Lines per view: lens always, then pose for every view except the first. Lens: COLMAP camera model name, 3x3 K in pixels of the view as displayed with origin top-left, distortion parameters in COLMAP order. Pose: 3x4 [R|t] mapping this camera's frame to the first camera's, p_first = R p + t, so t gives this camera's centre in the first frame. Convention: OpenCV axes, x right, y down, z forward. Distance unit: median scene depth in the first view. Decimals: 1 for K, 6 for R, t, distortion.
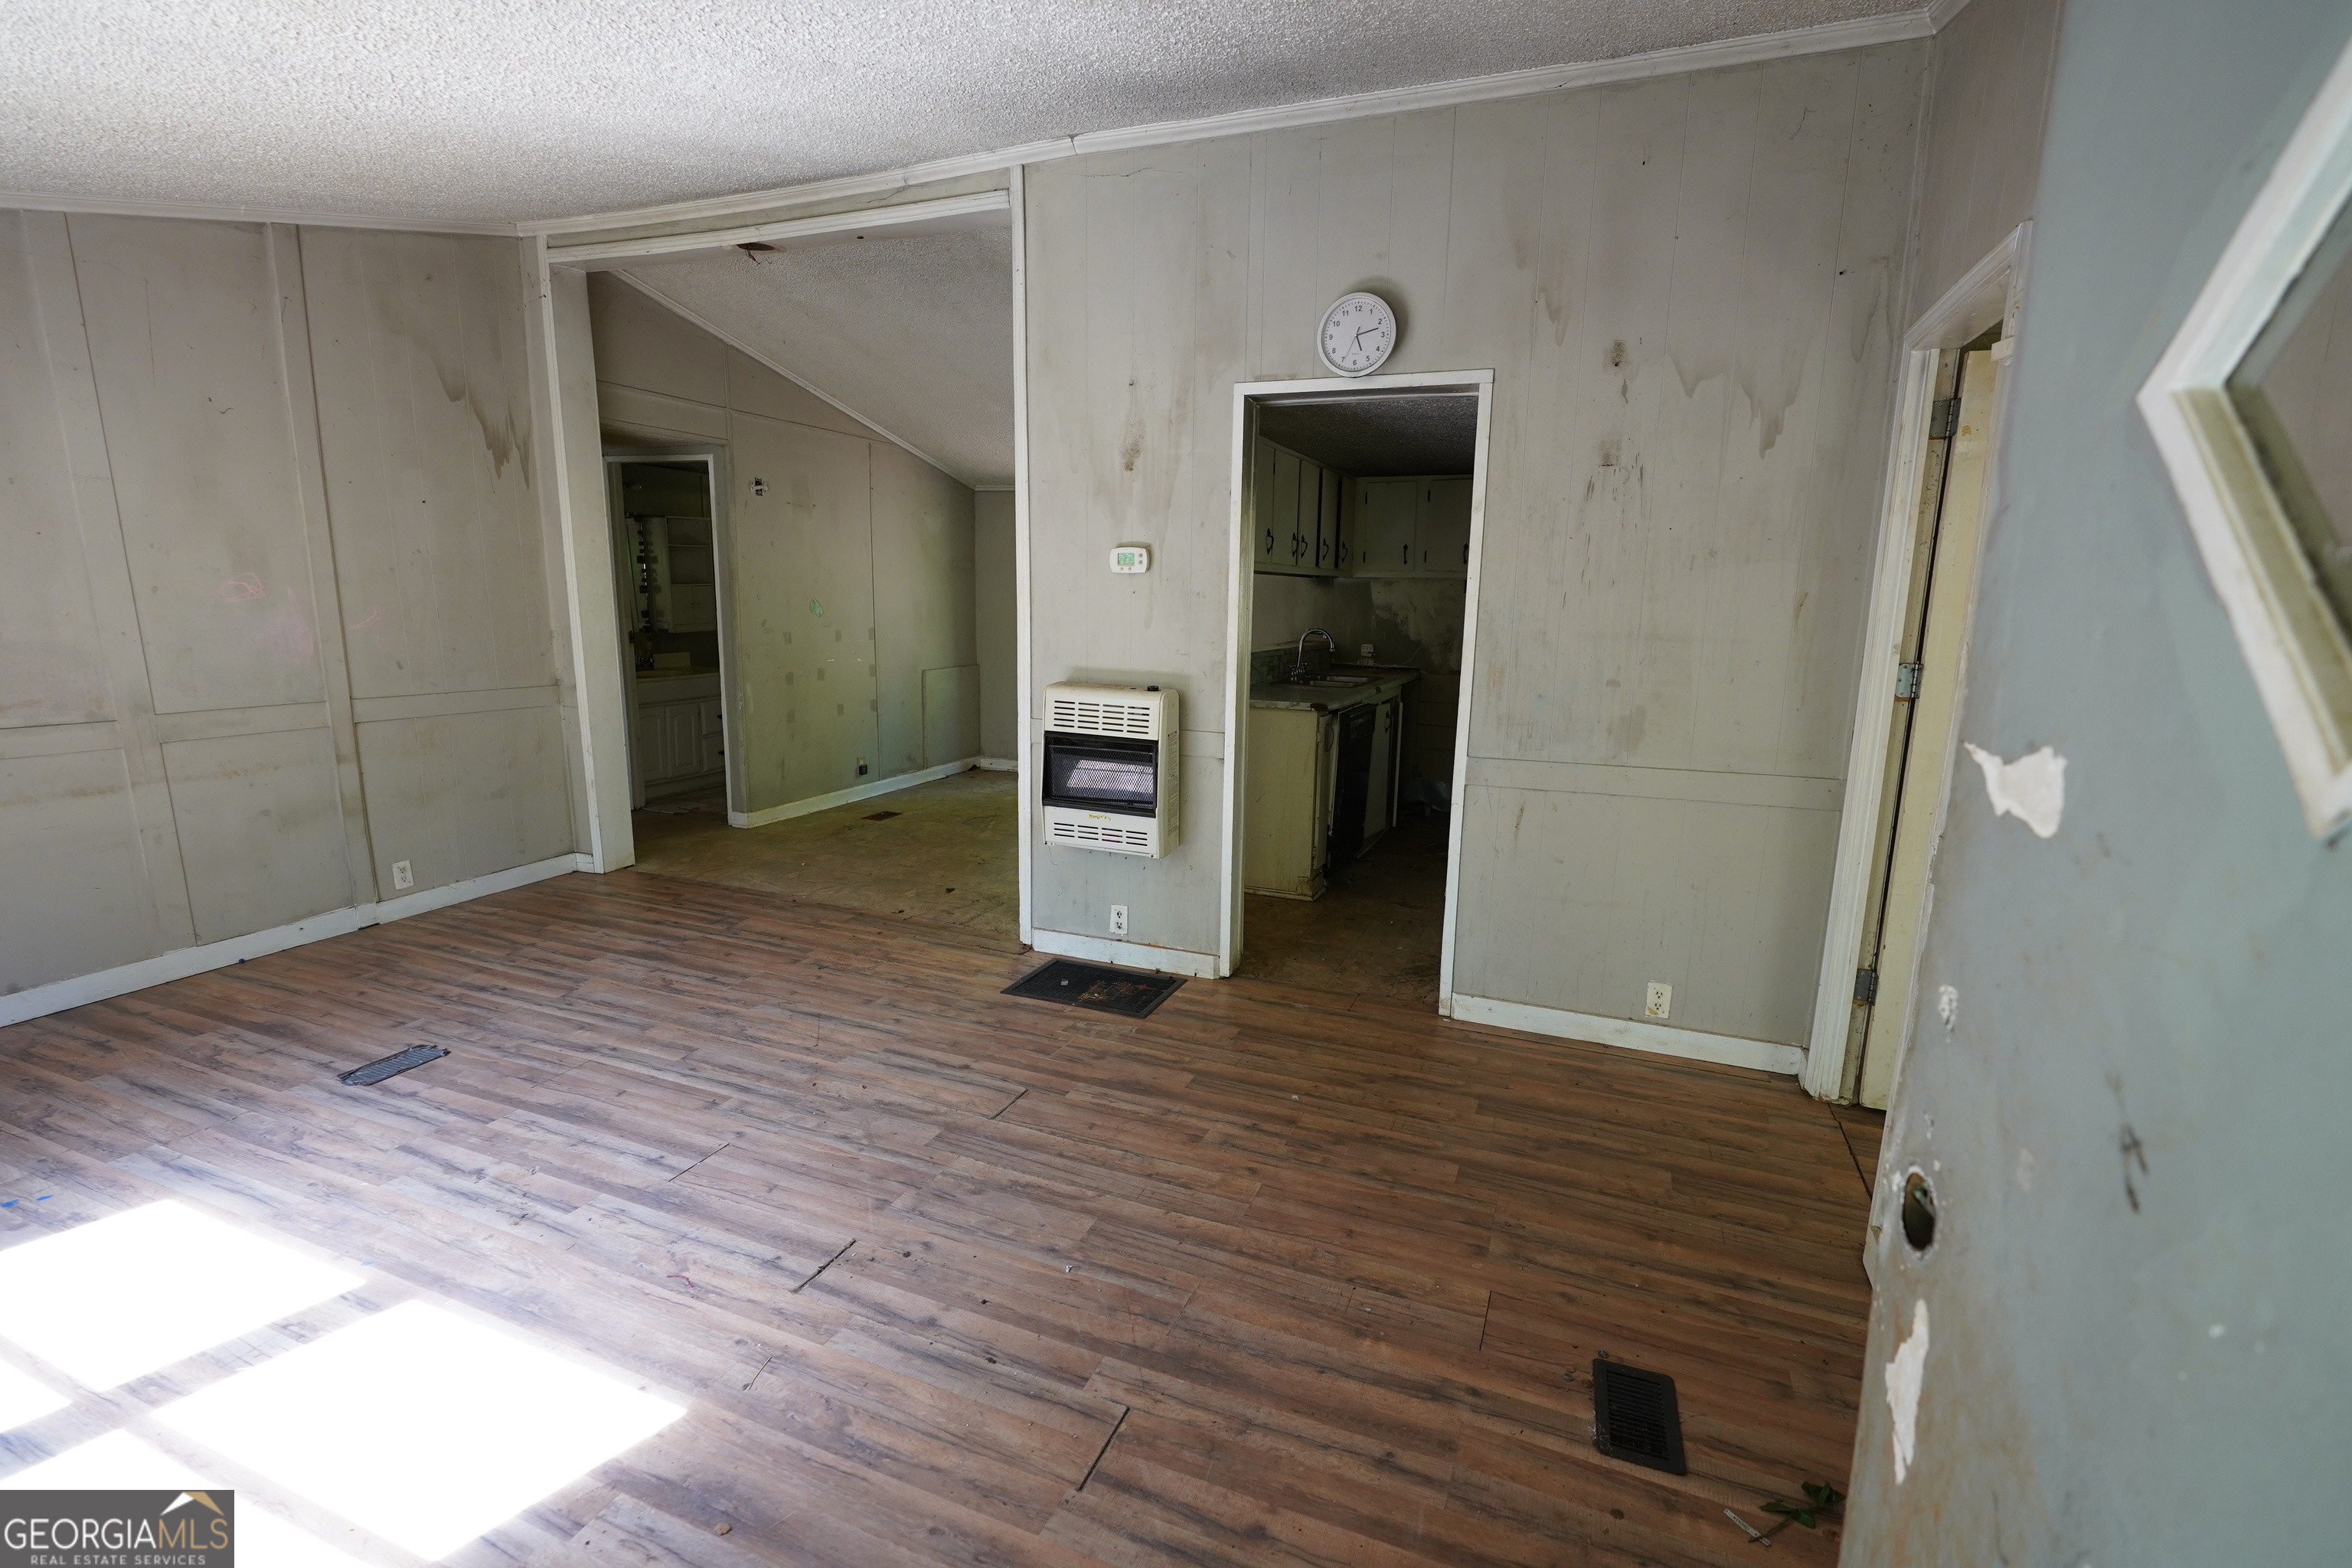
lens RADIAL K [[1058.3, 0, 1177.2], [0, 1058.3, 791.8], [0, 0, 1]] dist [-0.011913, 0.005350]
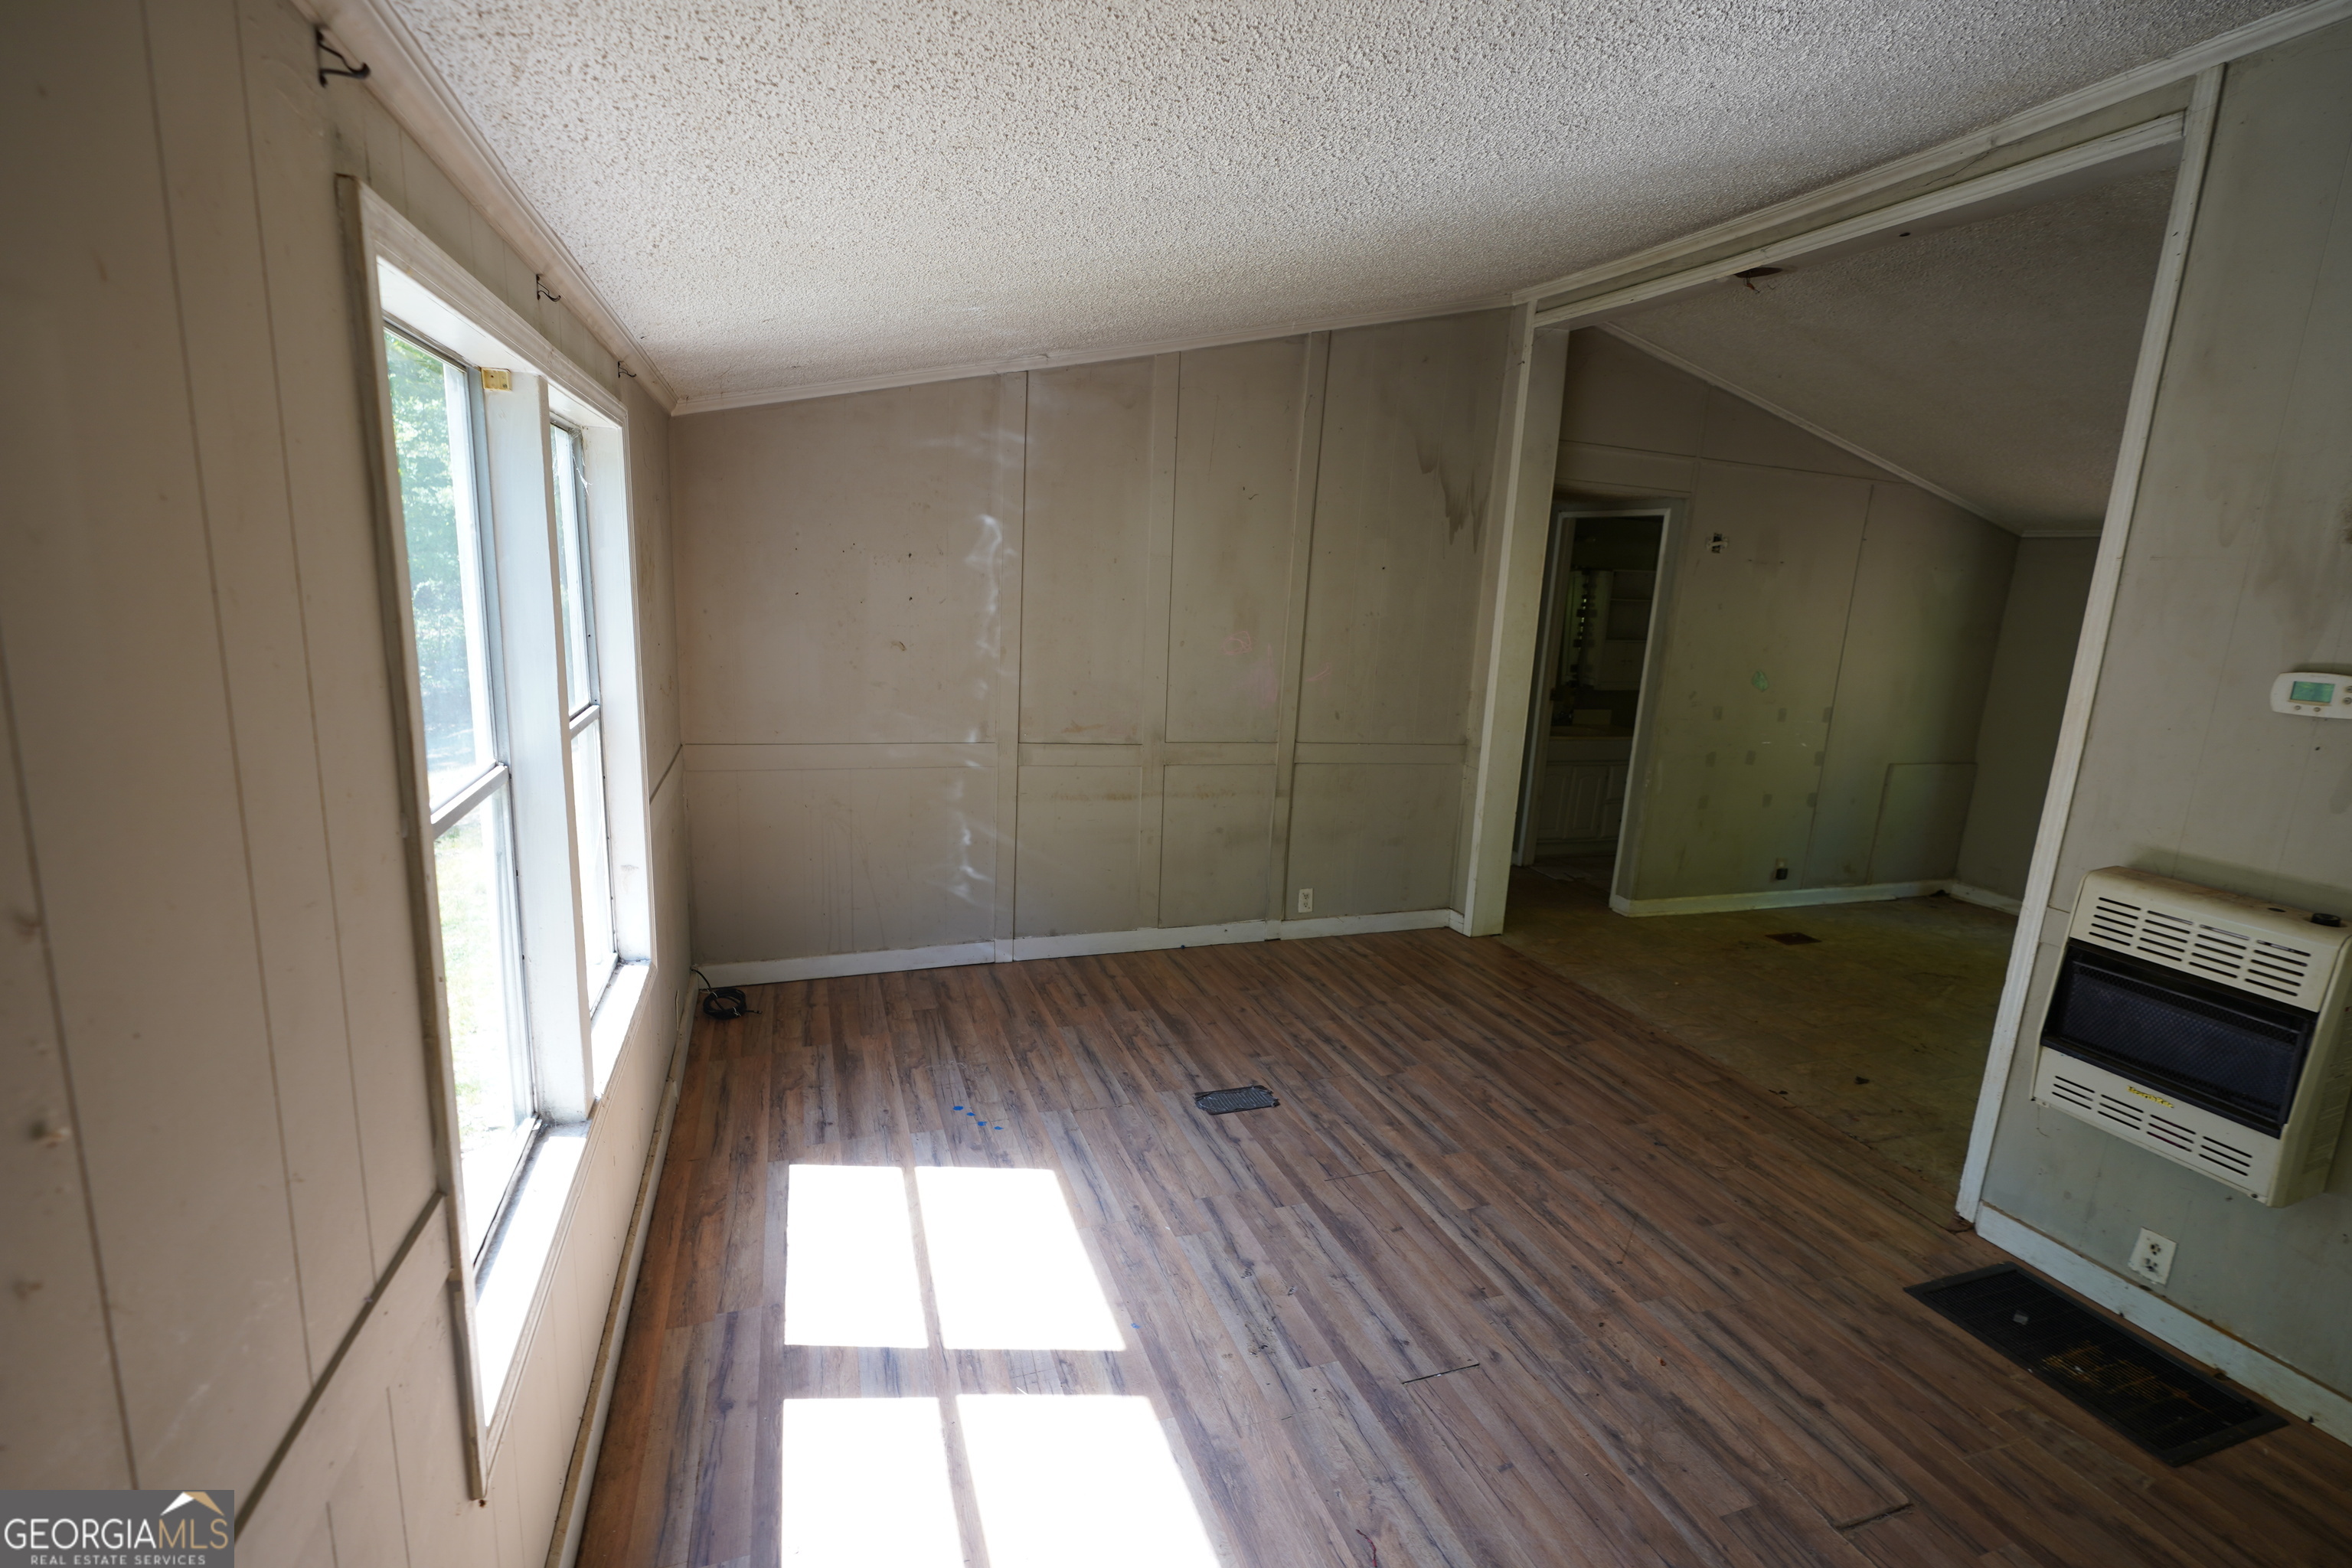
lens RADIAL K [[1058.3, 0, 1183.3], [0, 1058.3, 790.8], [0, 0, 1]] dist [-0.011913, 0.005350]
pose [[0.667843, 0.162736, -0.726294, -0.035369], [-0.180515, 0.982085, 0.054062, -0.087971], [0.722081, 0.095002, 0.685255, 0.158768]]
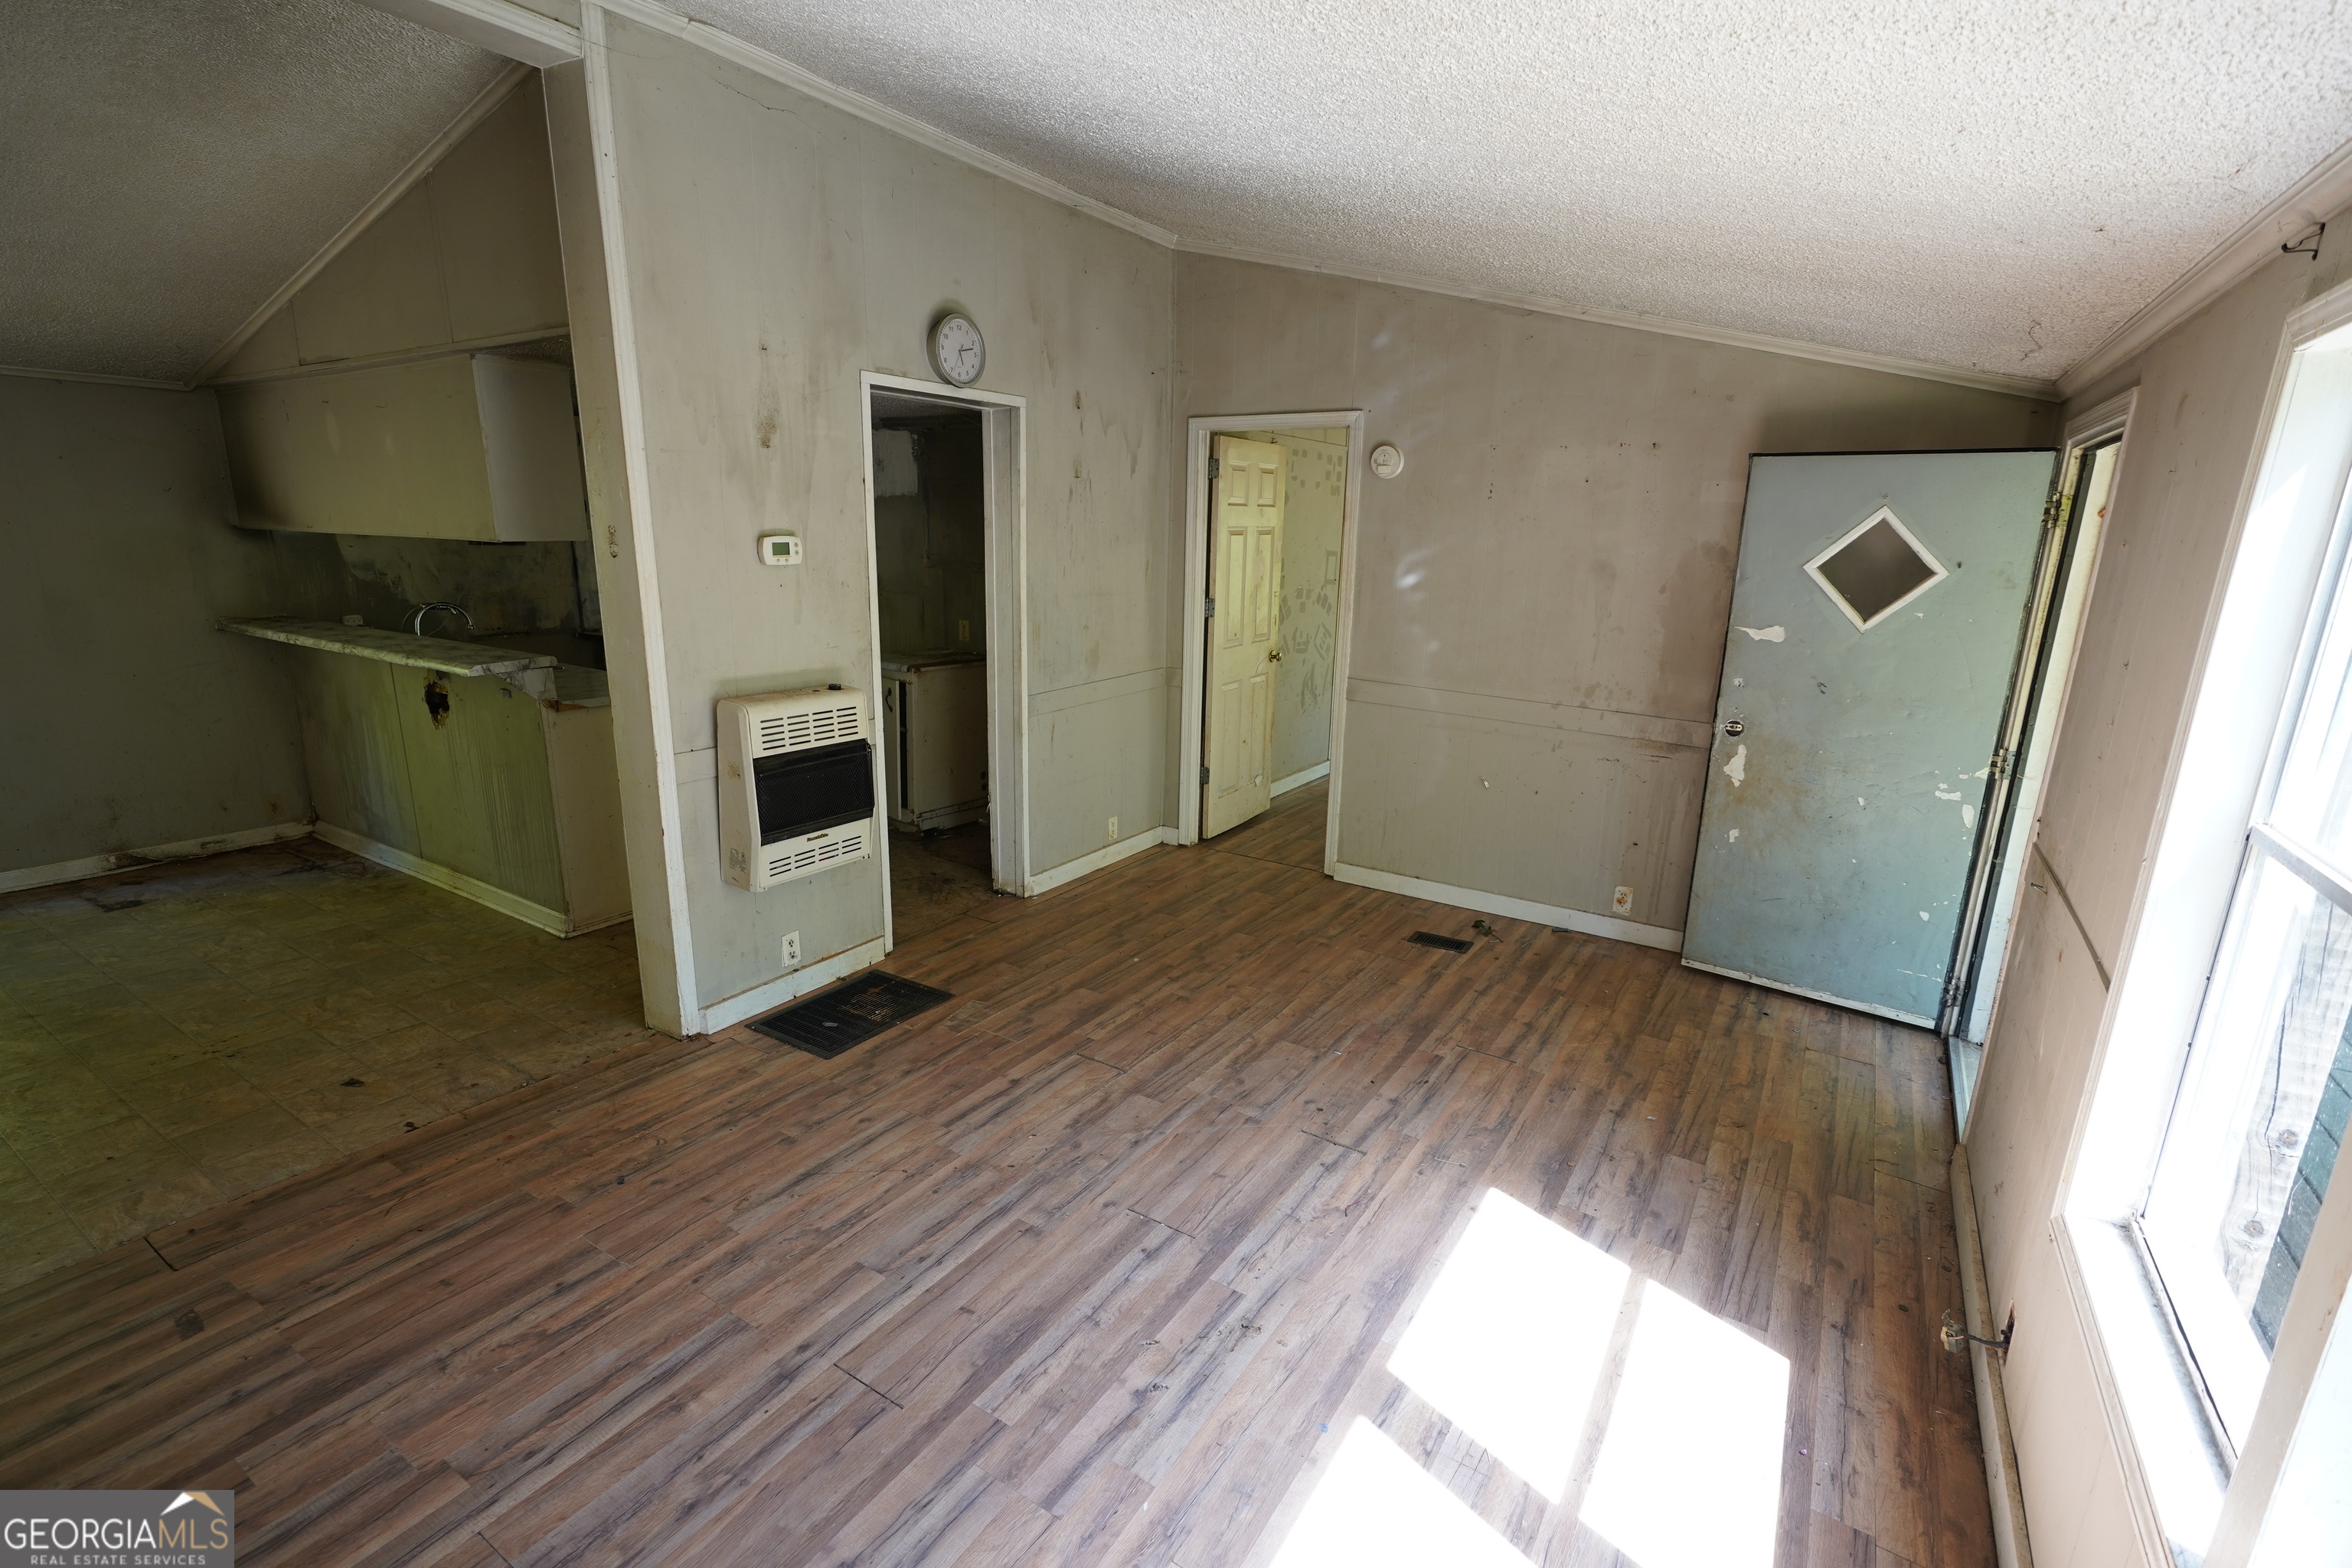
lens RADIAL K [[1058.3, 0, 1178.6], [0, 1058.3, 791.1], [0, 0, 1]] dist [-0.011913, 0.005350]
pose [[0.180465, -0.256206, 0.949627, -0.918871], [0.166386, 0.959516, 0.227255, -0.177877], [-0.969406, 0.116993, 0.215788, 0.529248]]
